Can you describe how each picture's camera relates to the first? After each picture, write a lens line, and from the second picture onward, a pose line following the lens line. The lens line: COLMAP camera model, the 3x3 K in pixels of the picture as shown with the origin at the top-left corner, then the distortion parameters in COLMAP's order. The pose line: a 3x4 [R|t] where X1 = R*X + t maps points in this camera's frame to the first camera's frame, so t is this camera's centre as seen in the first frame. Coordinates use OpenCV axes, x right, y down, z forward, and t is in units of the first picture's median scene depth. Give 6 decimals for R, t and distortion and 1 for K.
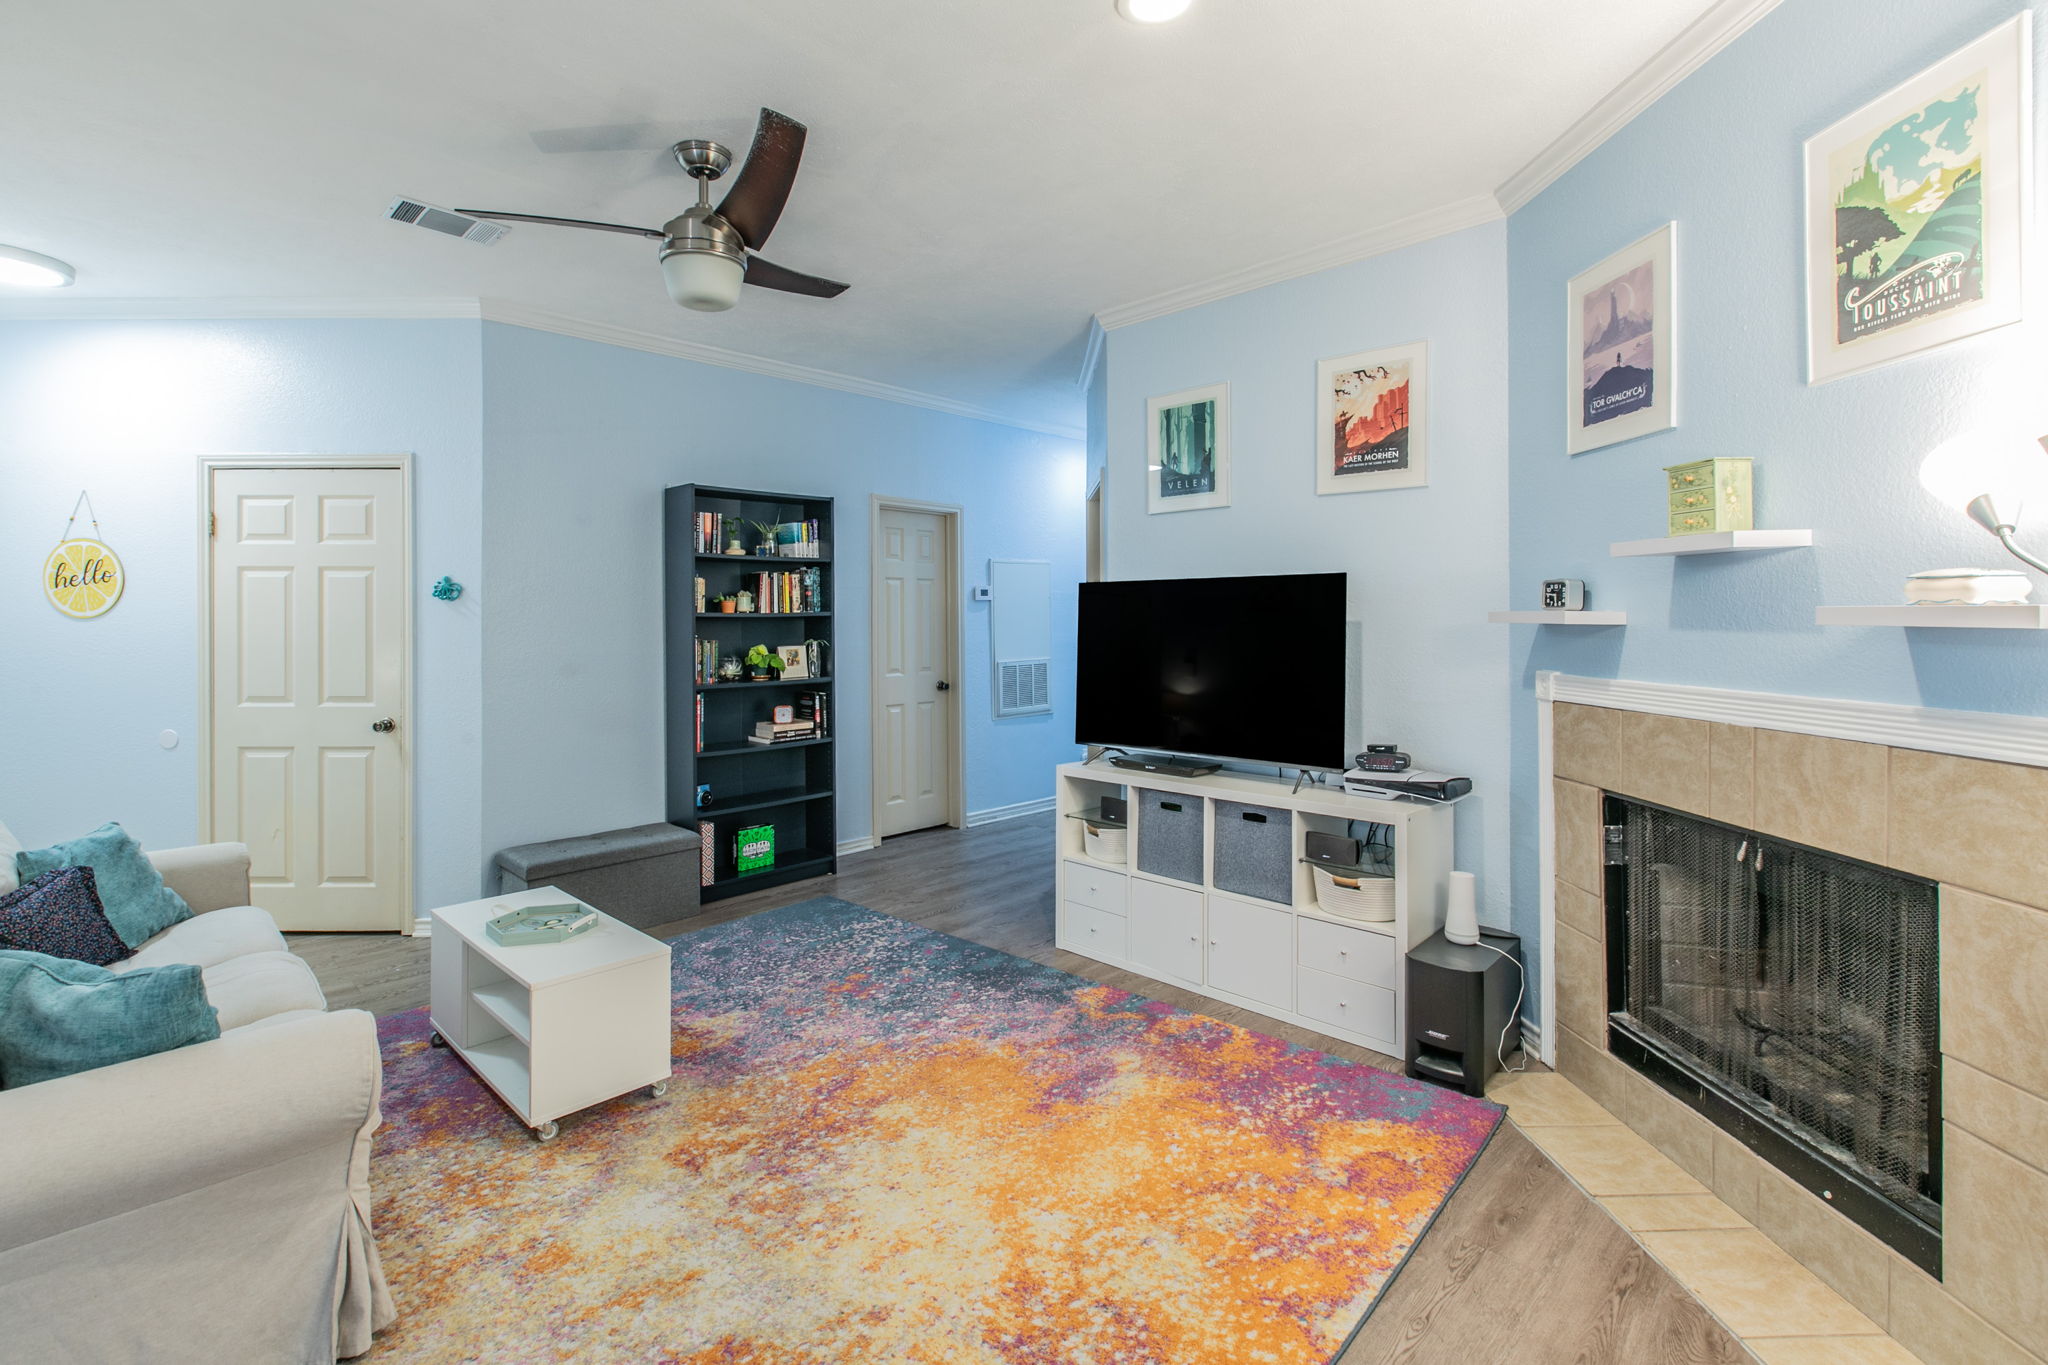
lens RADIAL K [[936.7, 0, 1042.6], [0, 936.7, 621.7], [0, 0, 1]] dist [-0.006012, -0.000336]
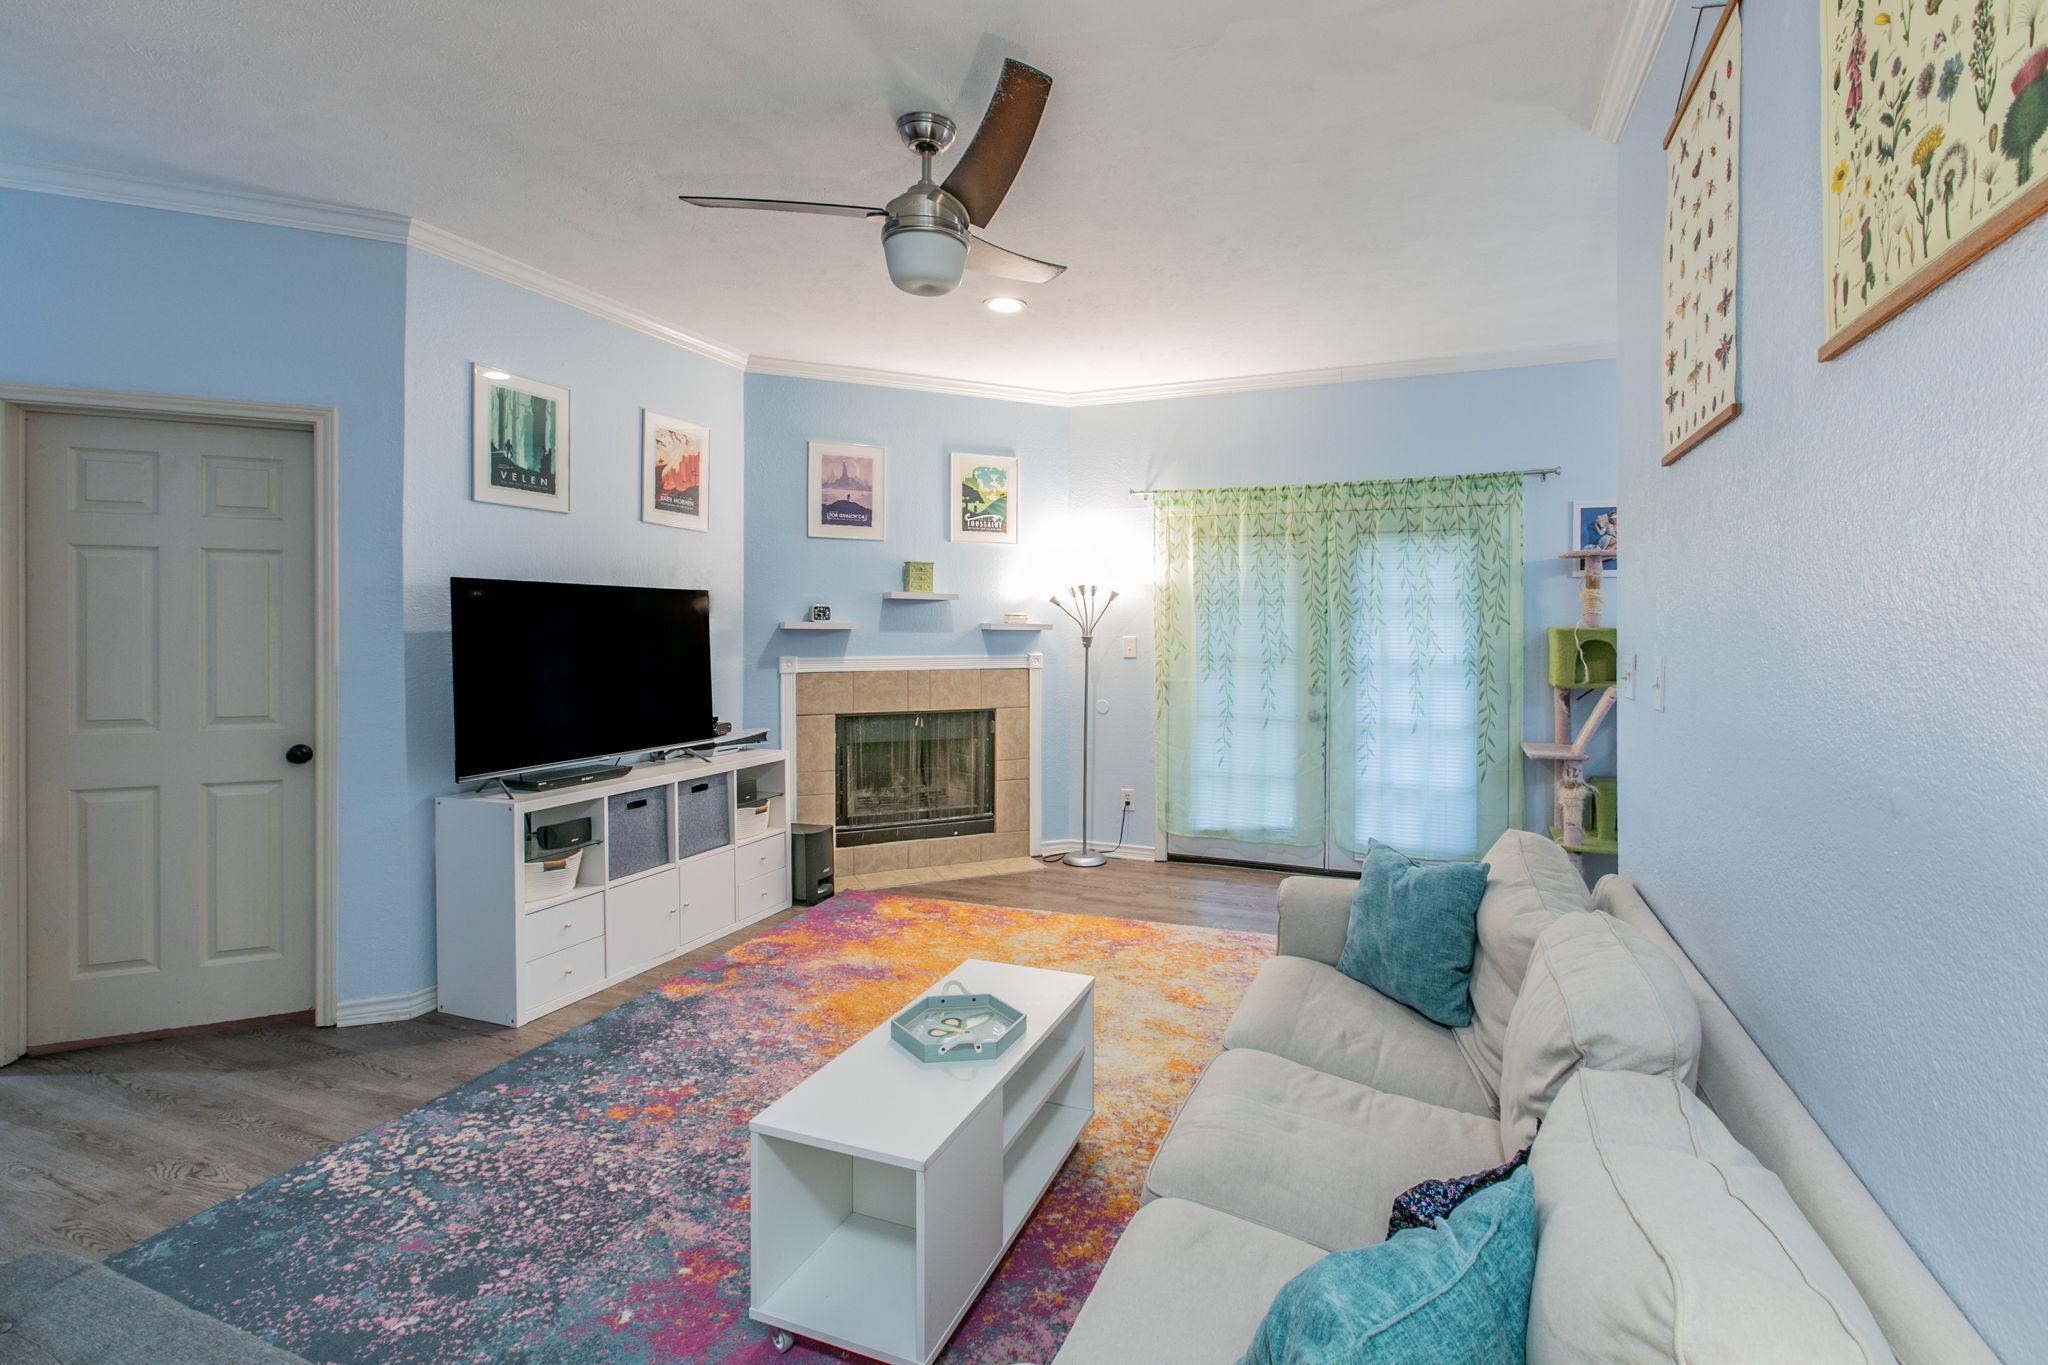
lens RADIAL K [[936.7, 0, 1046.9], [0, 936.7, 634.9], [0, 0, 1]] dist [-0.006012, -0.000336]
pose [[-0.375344, -0.004718, 0.926873, -1.172695], [-0.000064, 0.999987, 0.005064, 0.003736], [-0.926885, 0.001842, -0.375340, 1.133730]]
